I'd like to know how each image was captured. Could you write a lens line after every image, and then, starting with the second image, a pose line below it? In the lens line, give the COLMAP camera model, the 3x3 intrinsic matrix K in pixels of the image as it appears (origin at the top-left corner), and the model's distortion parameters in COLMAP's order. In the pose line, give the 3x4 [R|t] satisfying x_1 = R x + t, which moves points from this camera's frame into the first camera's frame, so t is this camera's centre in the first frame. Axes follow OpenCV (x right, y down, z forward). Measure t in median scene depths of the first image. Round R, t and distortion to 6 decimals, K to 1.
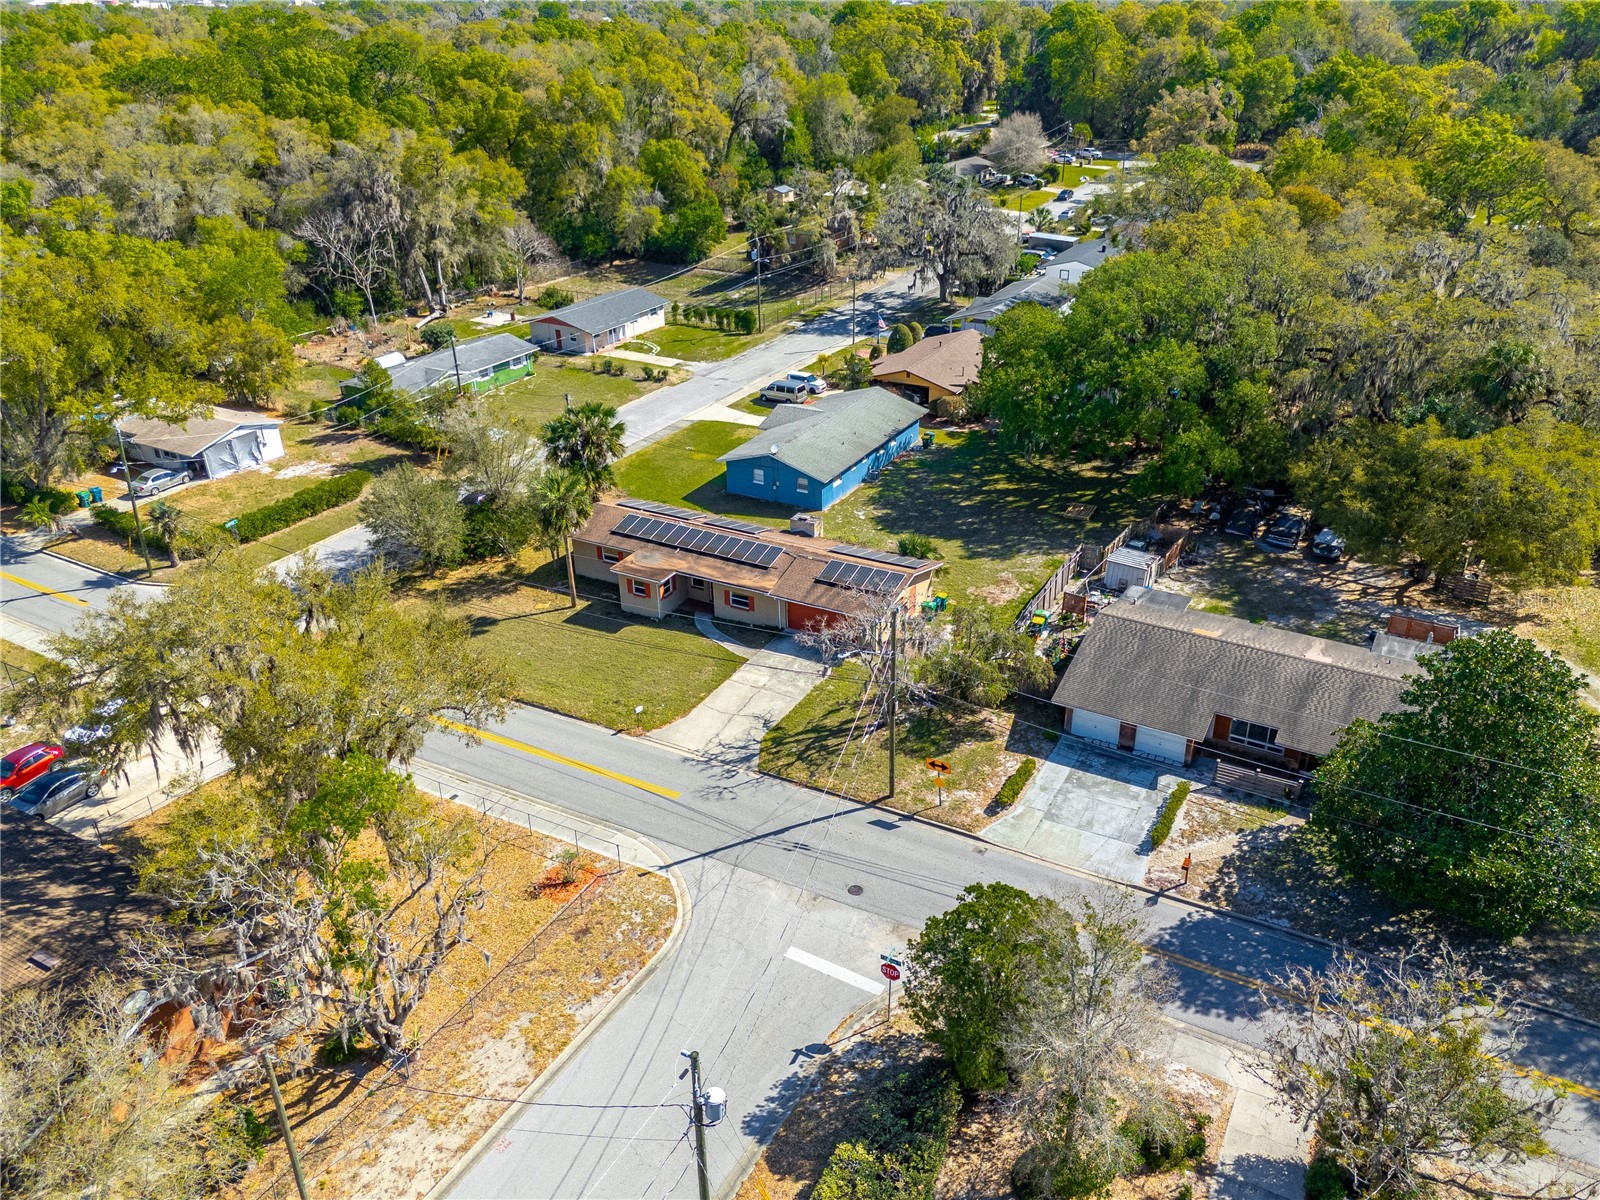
lens RADIAL K [[1179.7, 0, 807.4], [0, 1179.7, 600.3], [0, 0, 1]] dist [0.085264, -0.099137]
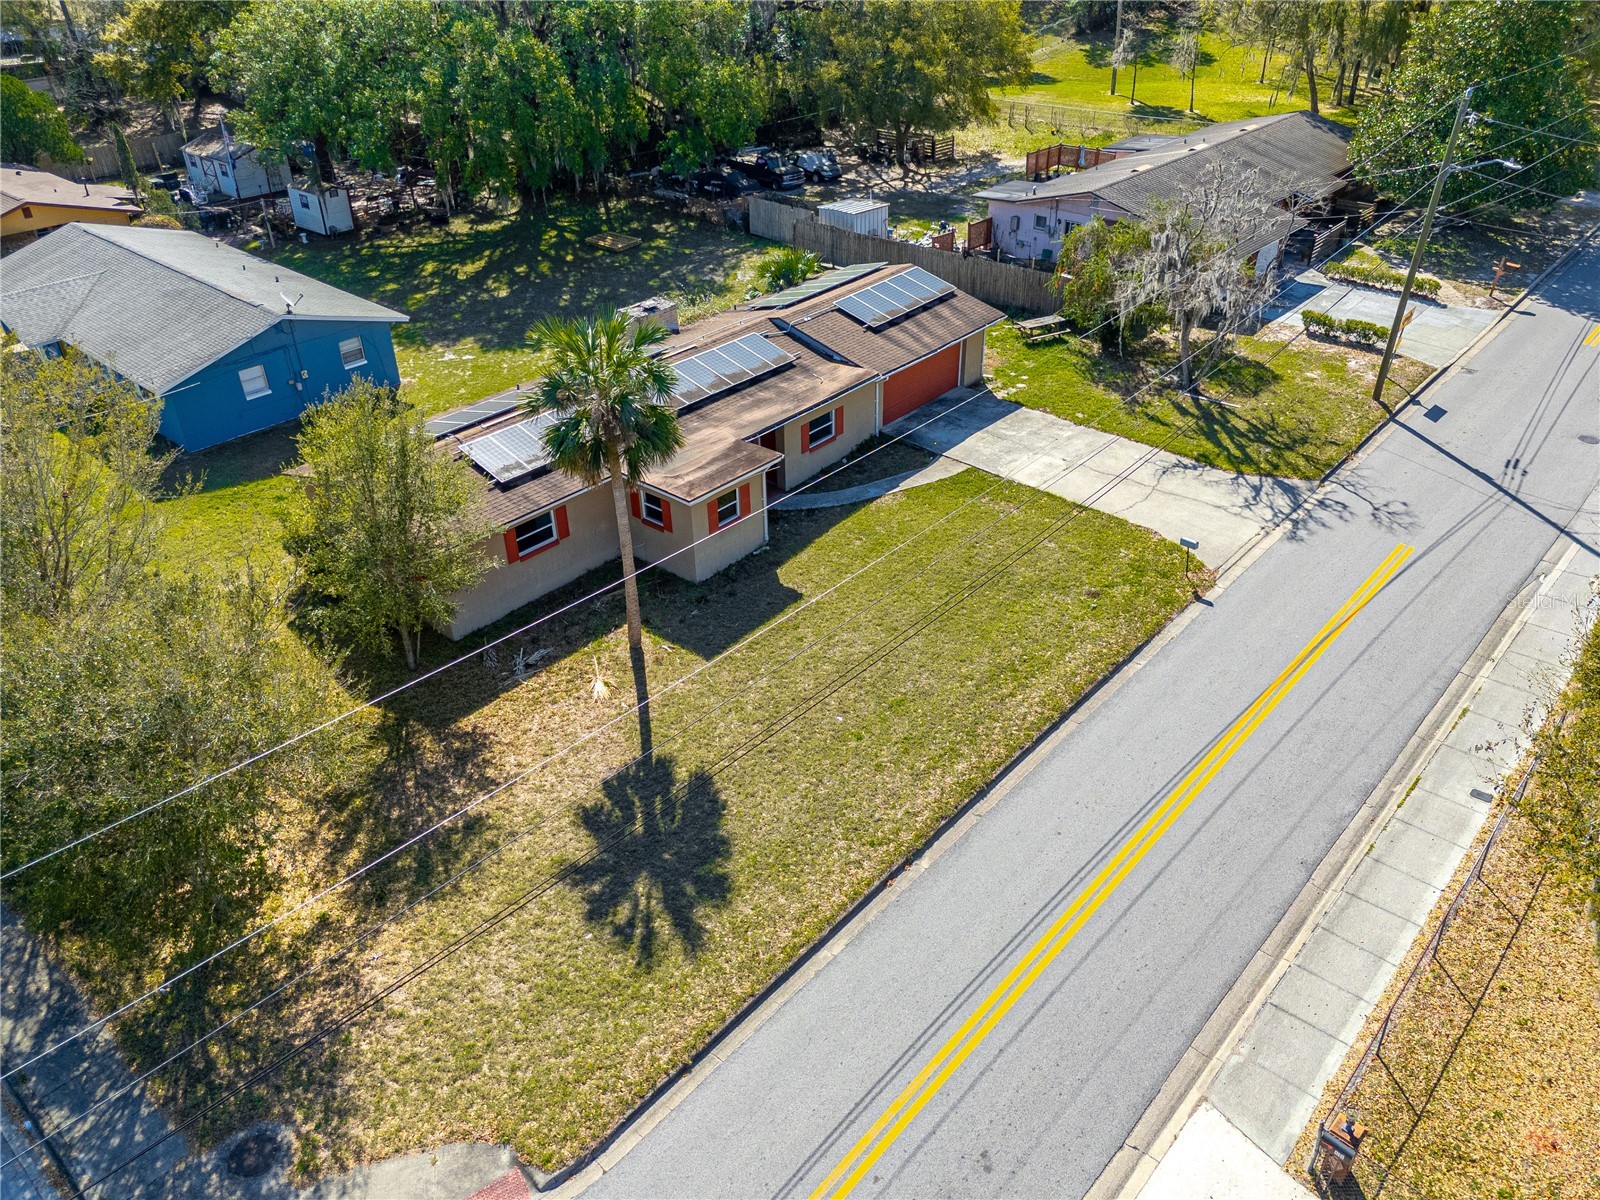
lens RADIAL K [[1179.7, 0, 807.4], [0, 1179.7, 600.3], [0, 0, 1]] dist [0.085264, -0.099137]
pose [[0.221736, -0.518453, 0.825857, -0.434191], [0.459937, 0.802415, 0.380248, -0.115943], [-0.859821, 0.295527, 0.416380, 0.635878]]
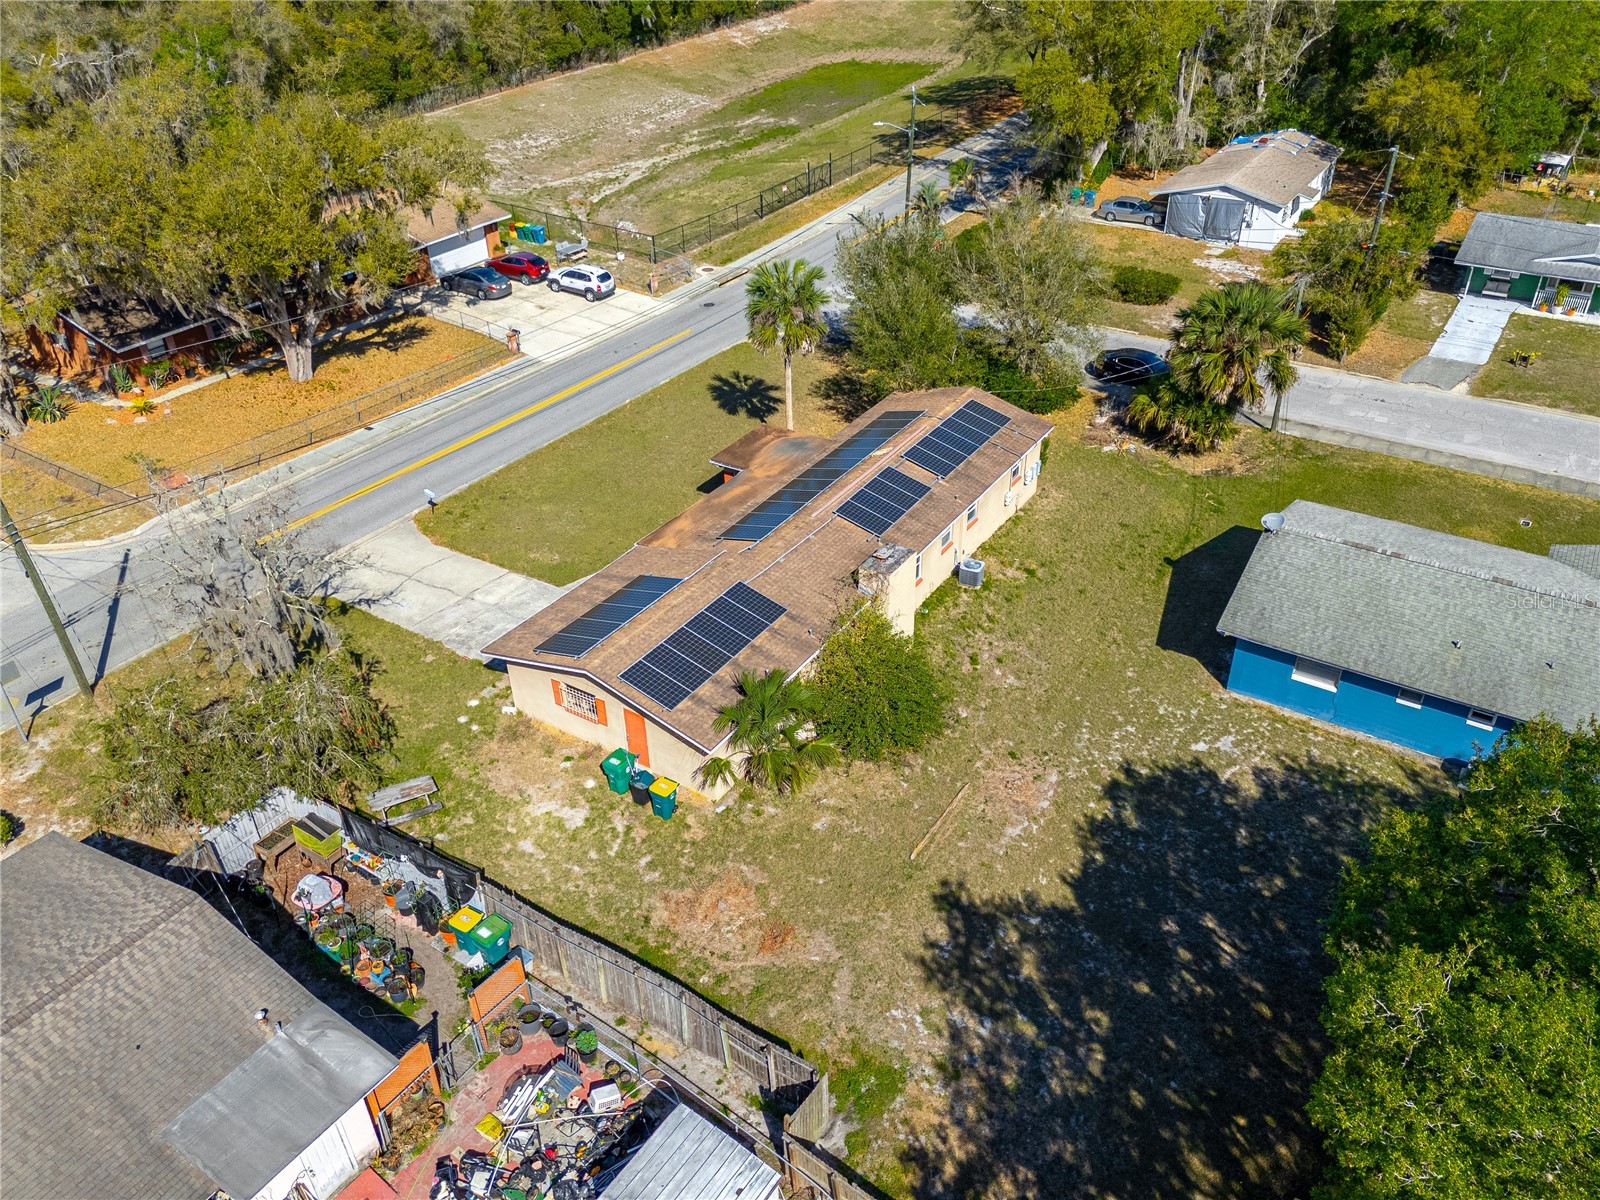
lens RADIAL K [[1179.7, 0, 807.4], [0, 1179.7, 600.3], [0, 0, 1]] dist [0.085264, -0.099137]
pose [[-0.065164, 0.566271, -0.821639, 0.358573], [-0.438021, 0.723591, 0.533436, -0.261724], [0.896600, 0.394656, 0.200887, 0.745047]]
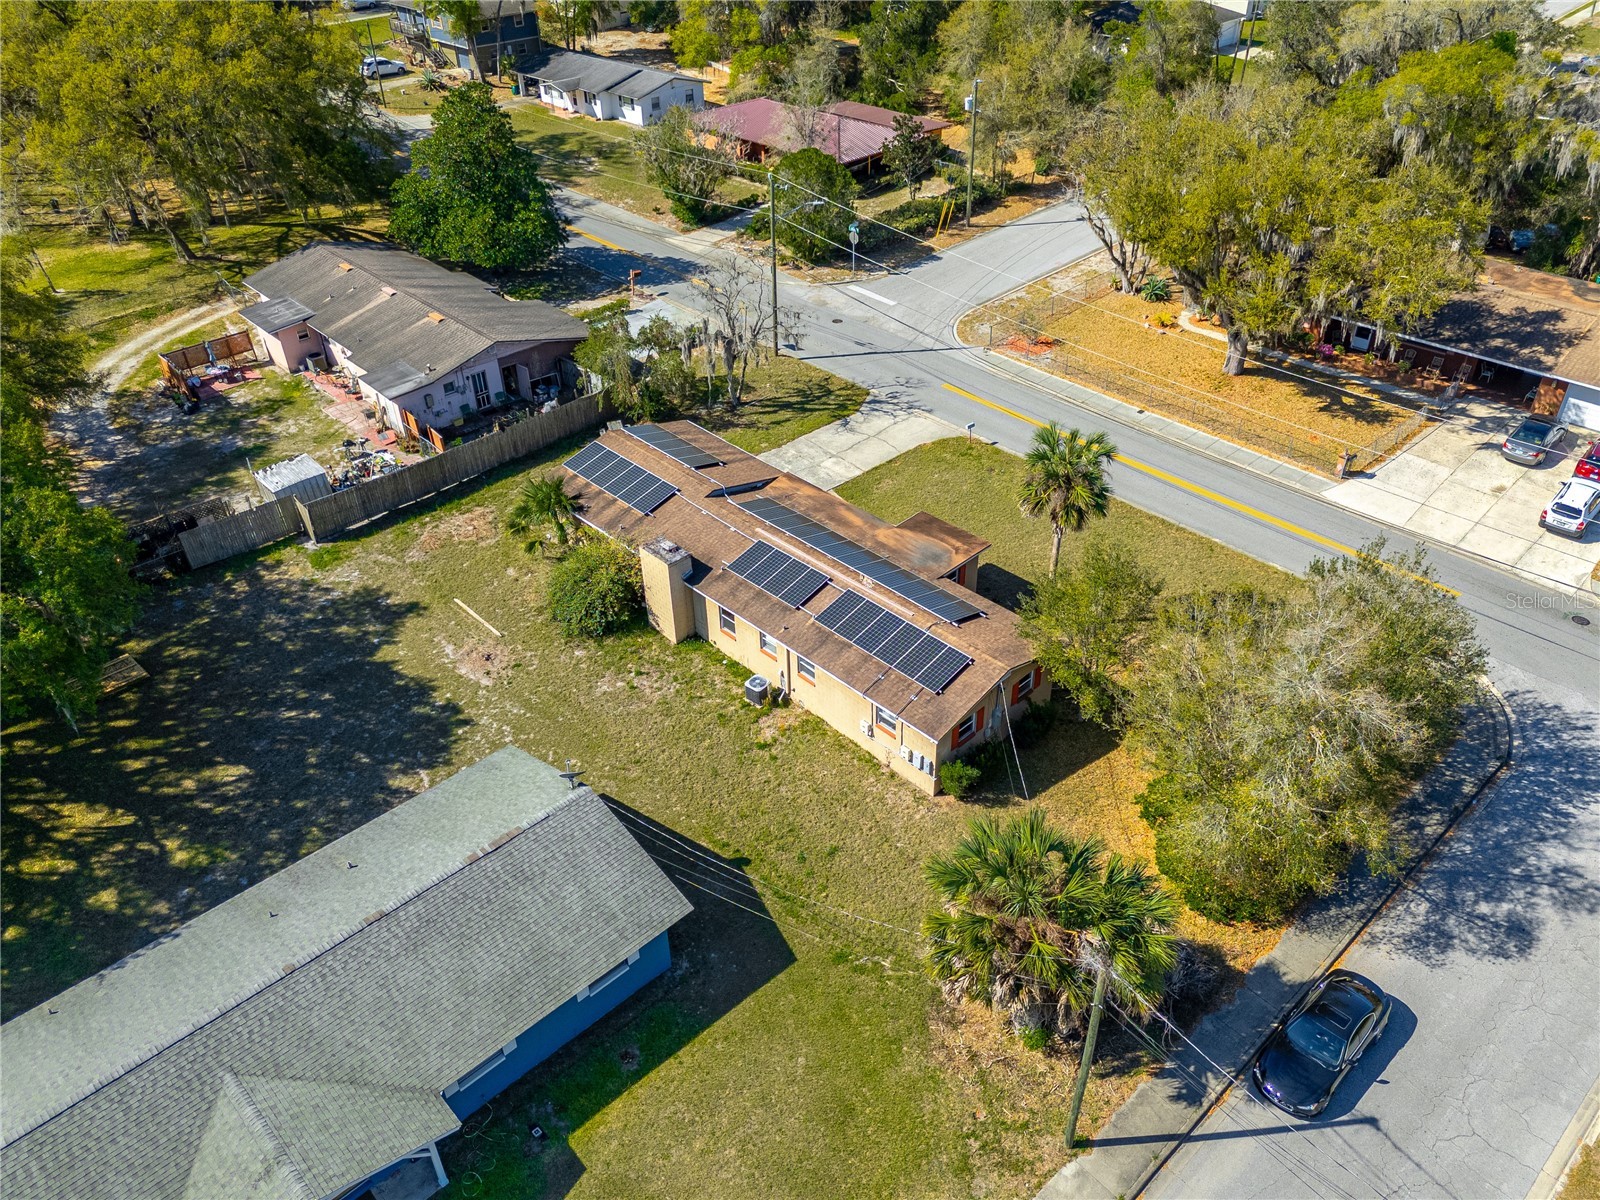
lens RADIAL K [[1179.7, 0, 807.4], [0, 1179.7, 600.3], [0, 0, 1]] dist [0.085264, -0.099137]
pose [[-0.954765, -0.144901, 0.259669, -0.197390], [0.165197, 0.467631, 0.868350, -0.485241], [-0.247254, 0.871966, -0.422540, 1.071584]]
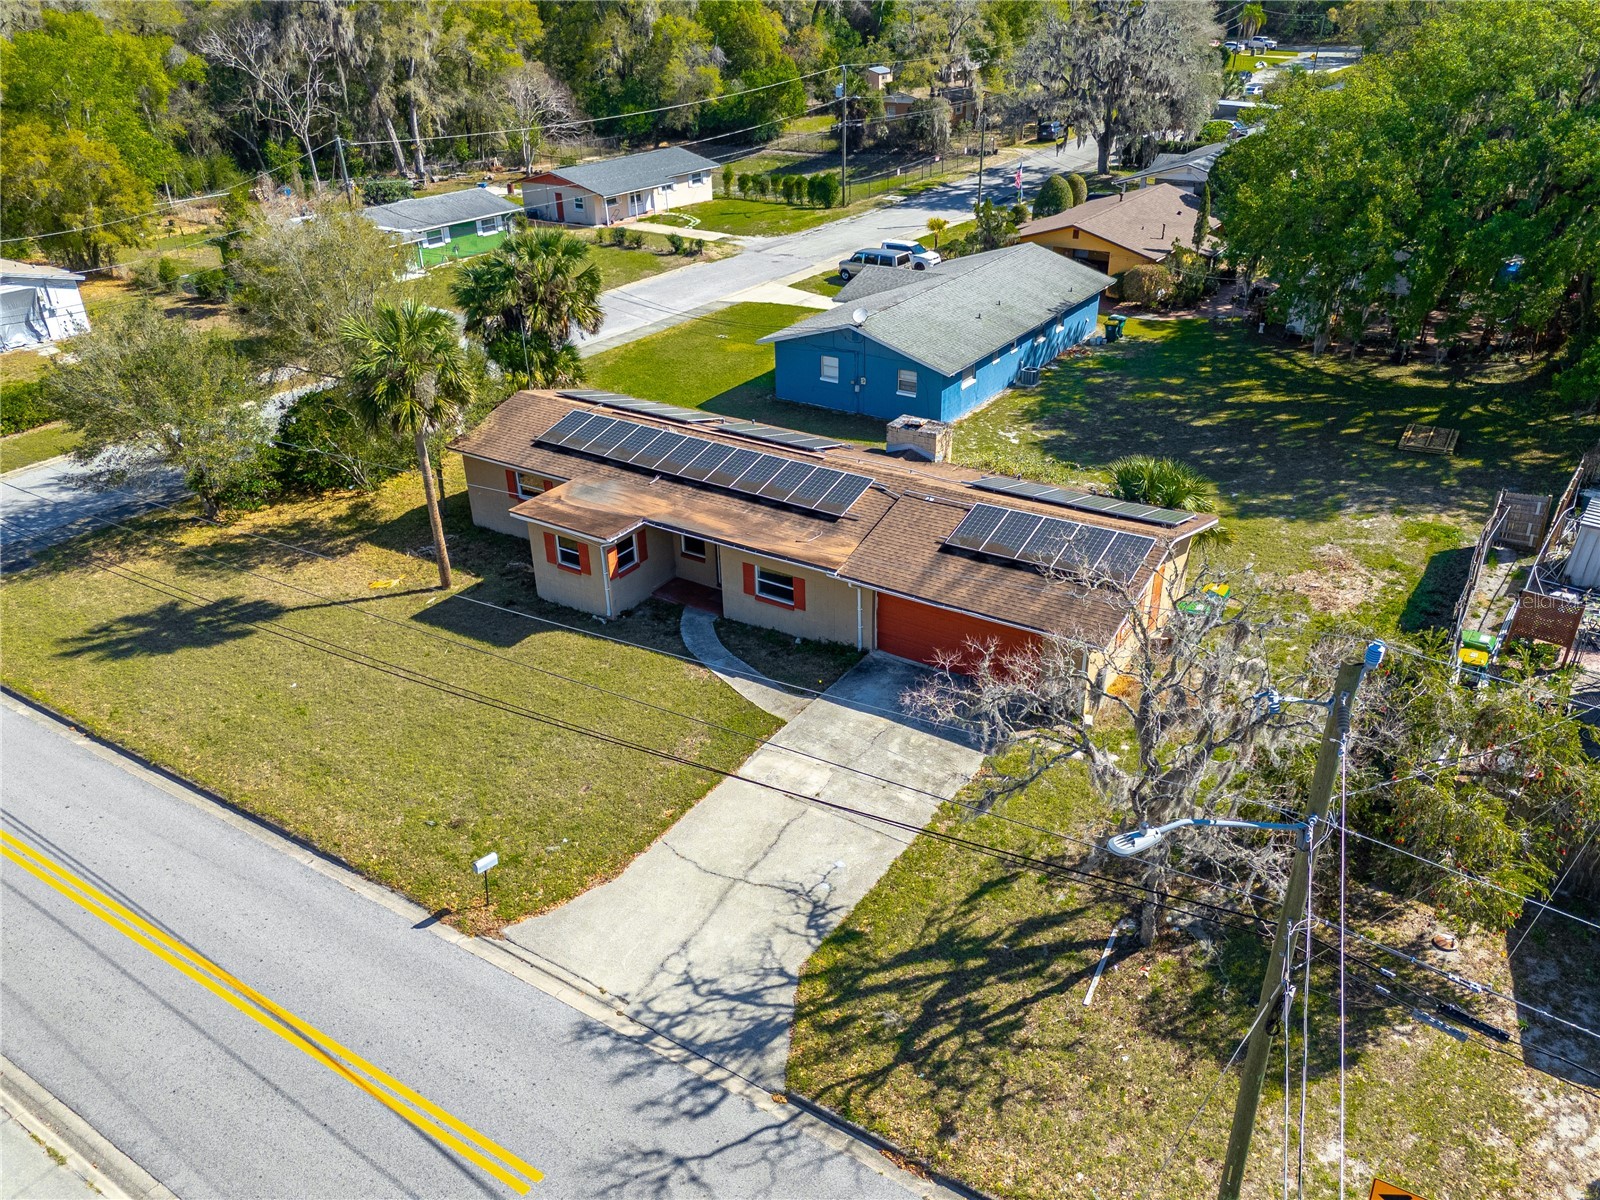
lens RADIAL K [[1179.7, 0, 807.4], [0, 1179.7, 600.3], [0, 0, 1]] dist [0.085264, -0.099137]
pose [[0.997341, 0.034103, -0.064397, -0.011357], [-0.033156, 0.999327, 0.015721, -0.001584], [0.064890, -0.013544, 0.997800, 0.424169]]
